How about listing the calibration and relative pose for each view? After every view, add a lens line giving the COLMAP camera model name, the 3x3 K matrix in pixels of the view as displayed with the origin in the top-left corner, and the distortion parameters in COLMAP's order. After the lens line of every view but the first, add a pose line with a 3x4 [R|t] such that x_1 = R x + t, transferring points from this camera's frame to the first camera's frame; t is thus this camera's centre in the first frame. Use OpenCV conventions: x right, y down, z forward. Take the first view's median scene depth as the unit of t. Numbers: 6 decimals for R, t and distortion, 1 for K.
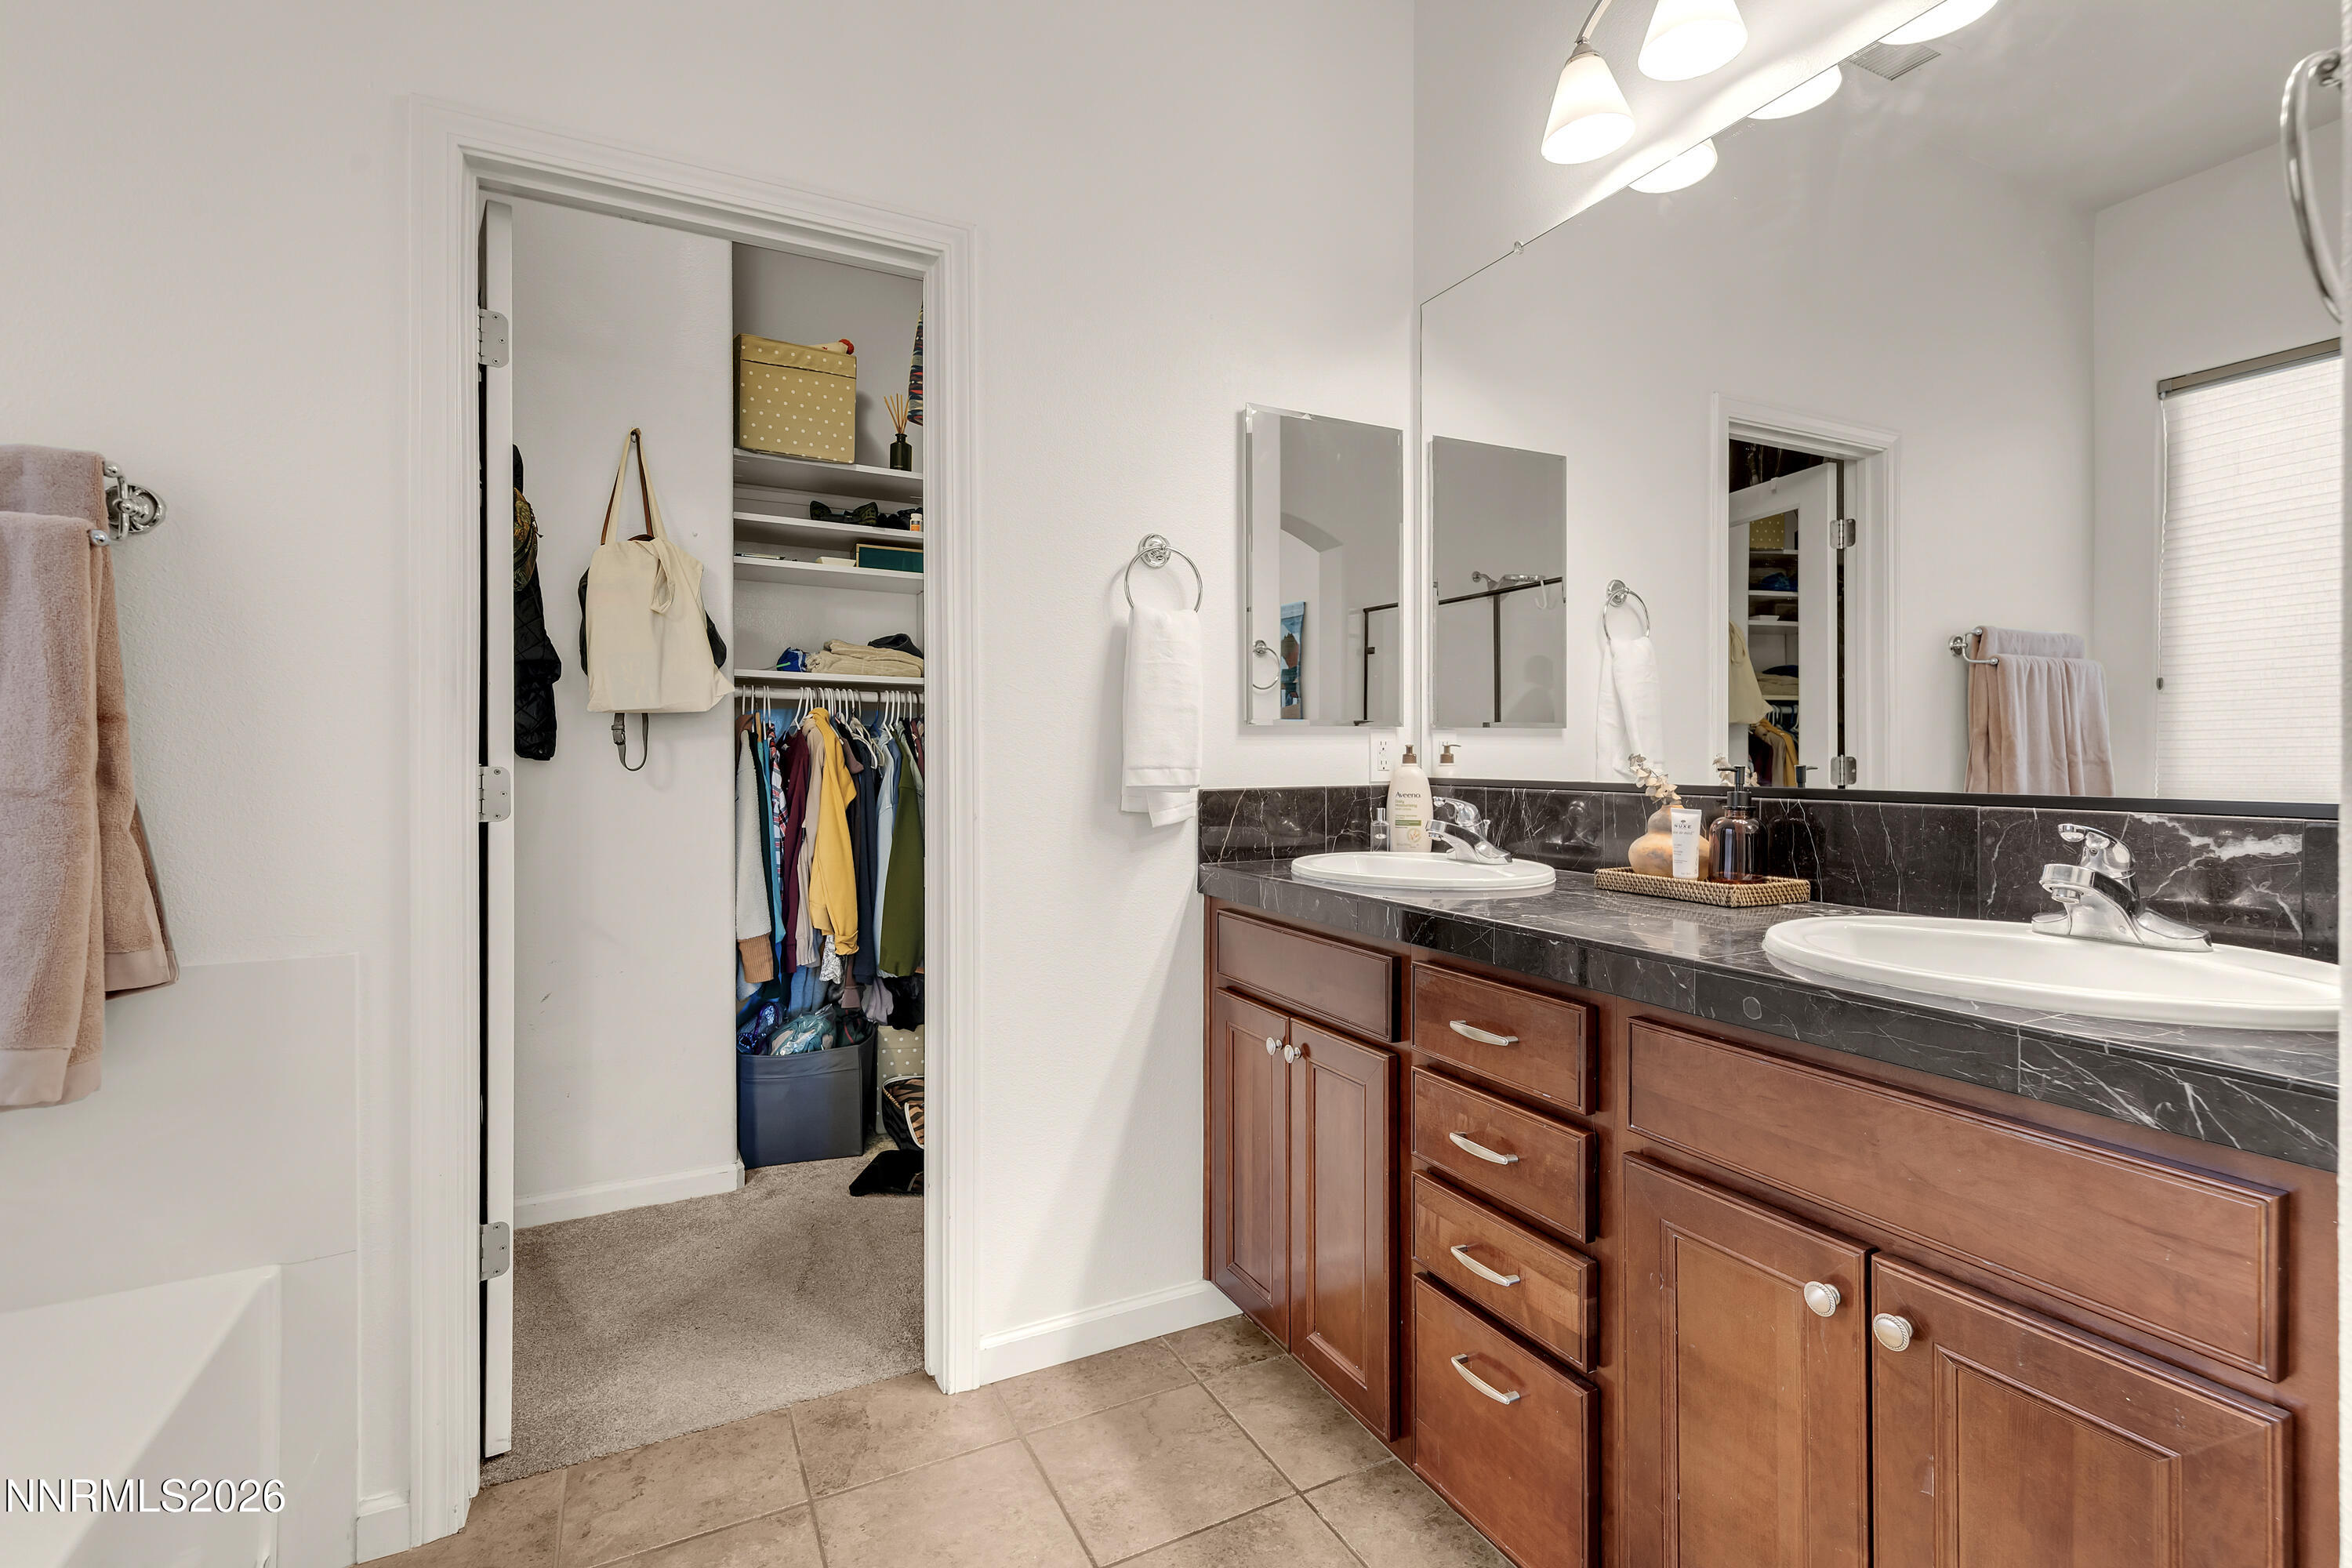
lens RADIAL K [[1072.5, 0, 1204.8], [0, 1072.5, 752.7], [0, 0, 1]] dist [-0.001326, -0.000829]
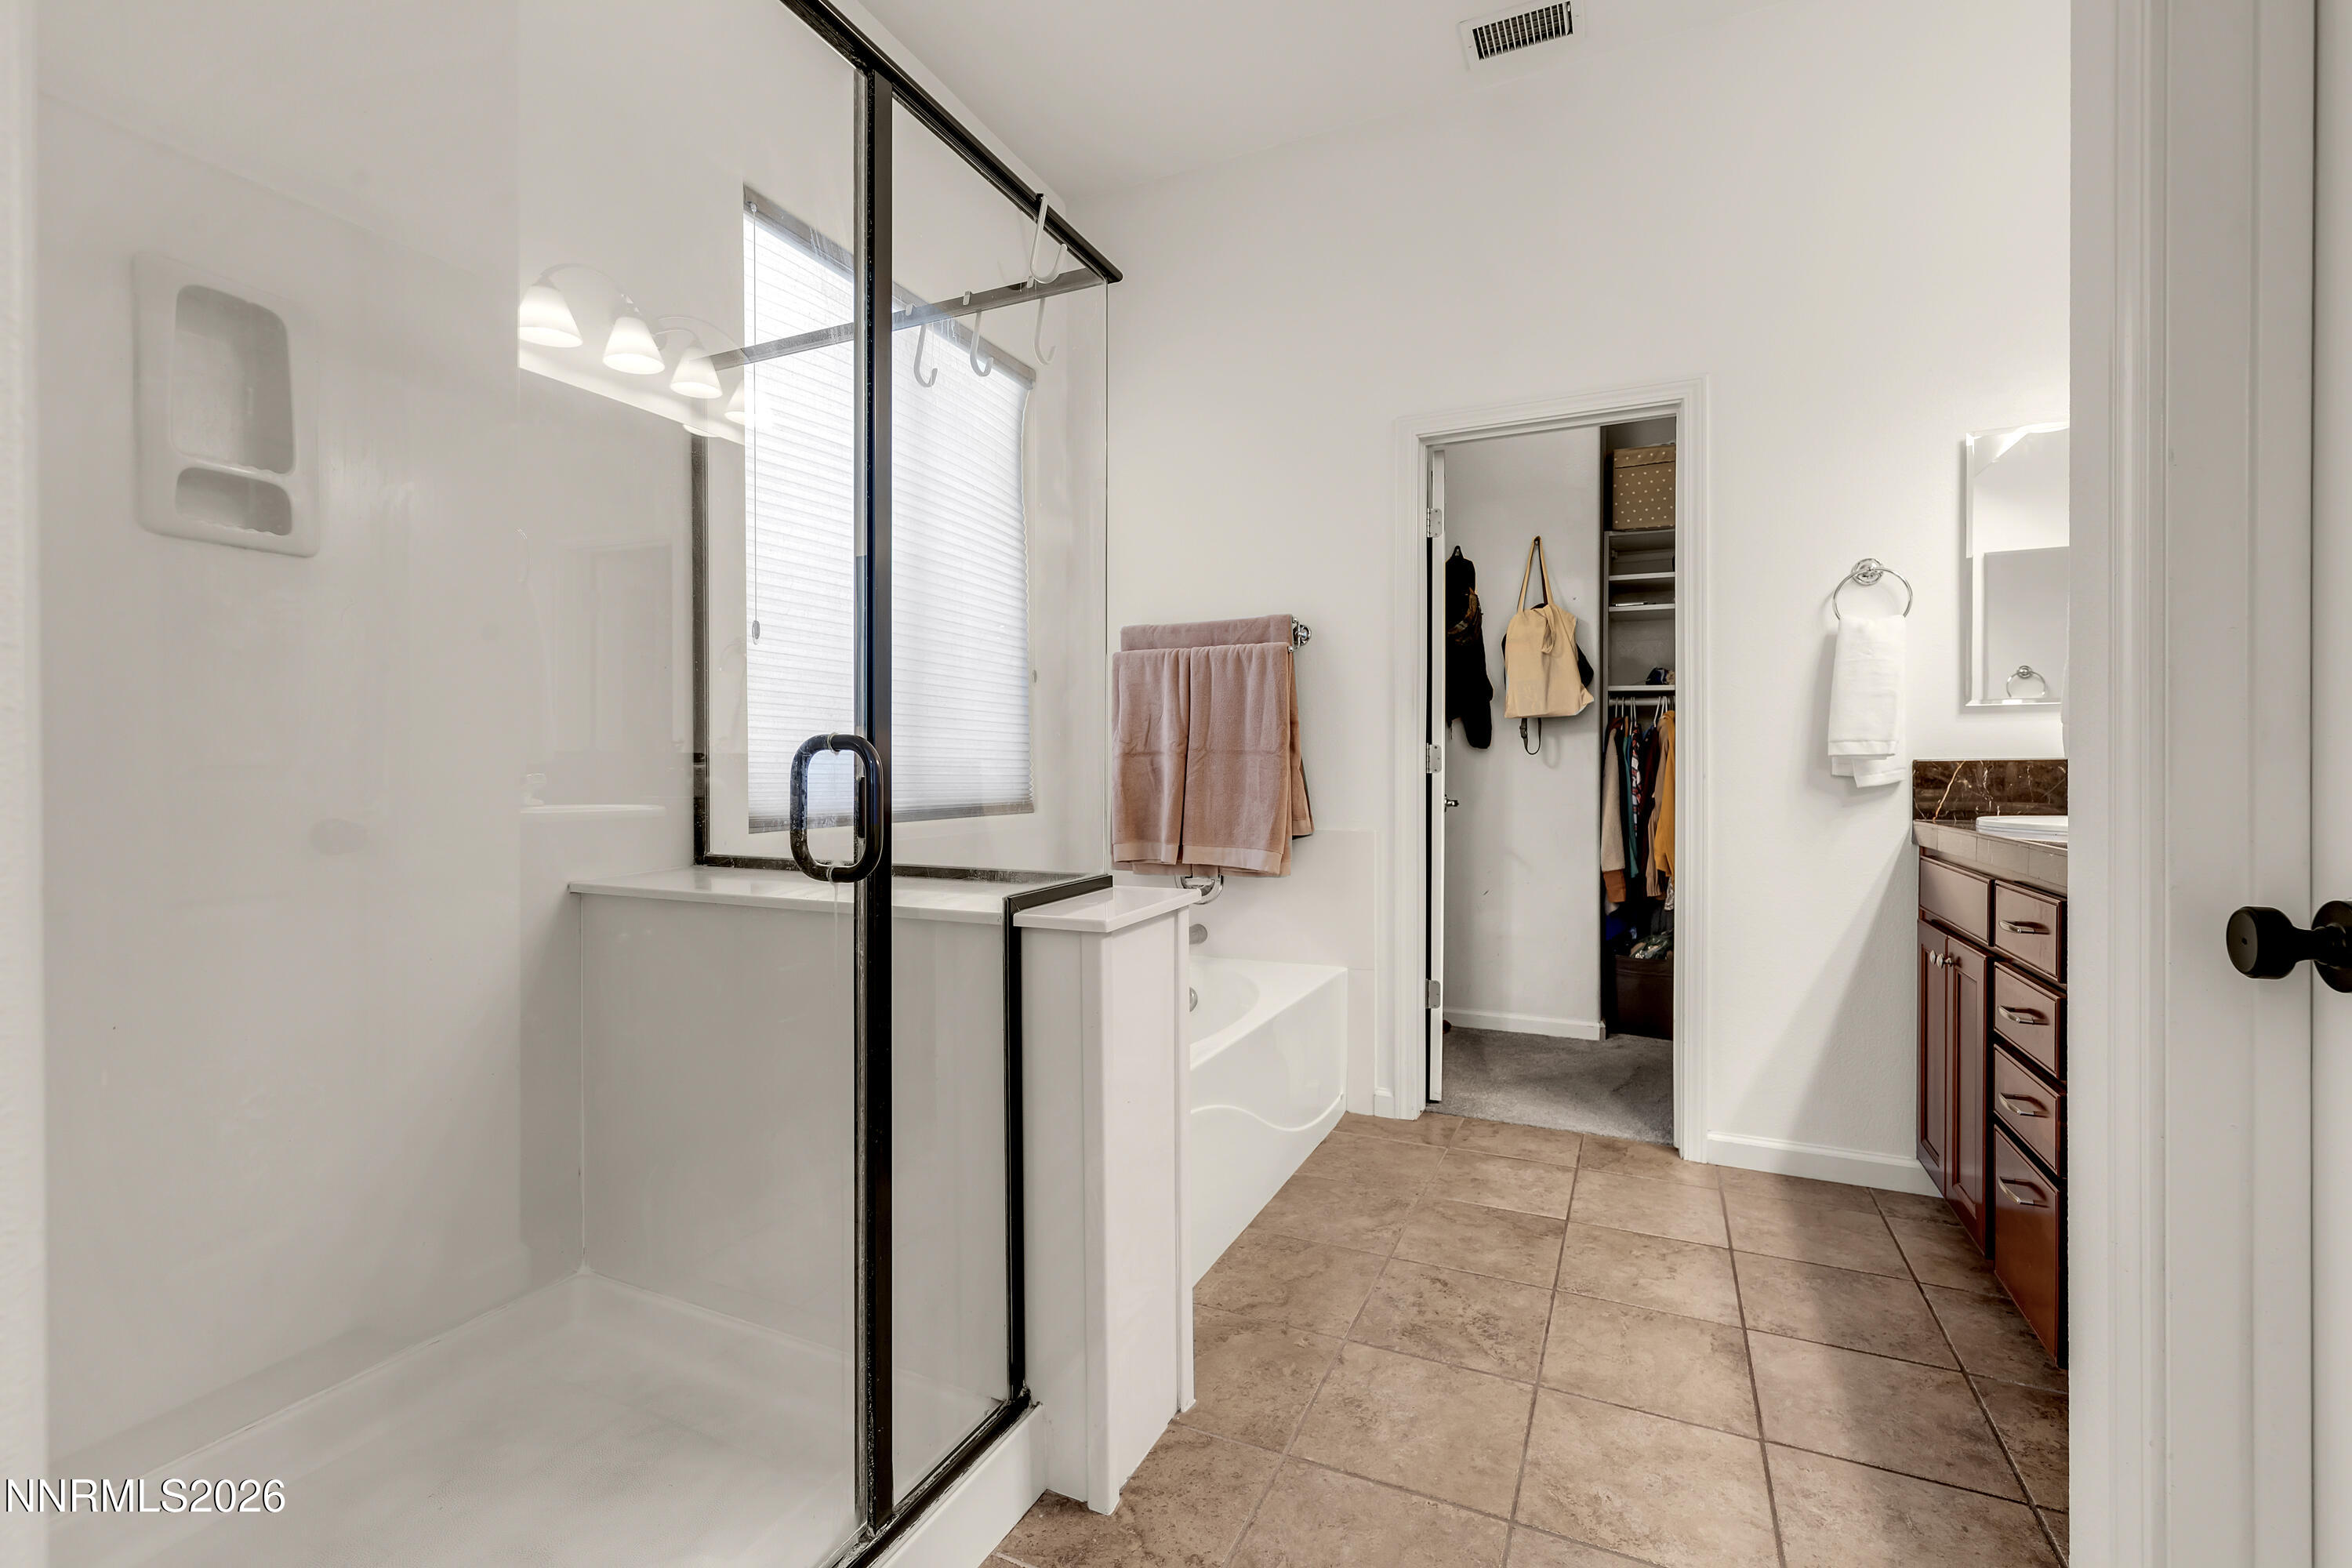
lens RADIAL K [[1072.5, 0, 1172.9], [0, 1072.5, 774.2], [0, 0, 1]] dist [-0.001326, -0.000829]
pose [[0.594045, 0.001192, -0.804431, 0.483360], [-0.001755, 0.999998, 0.000186, 0.052632], [0.804430, 0.001302, 0.594046, -0.417444]]
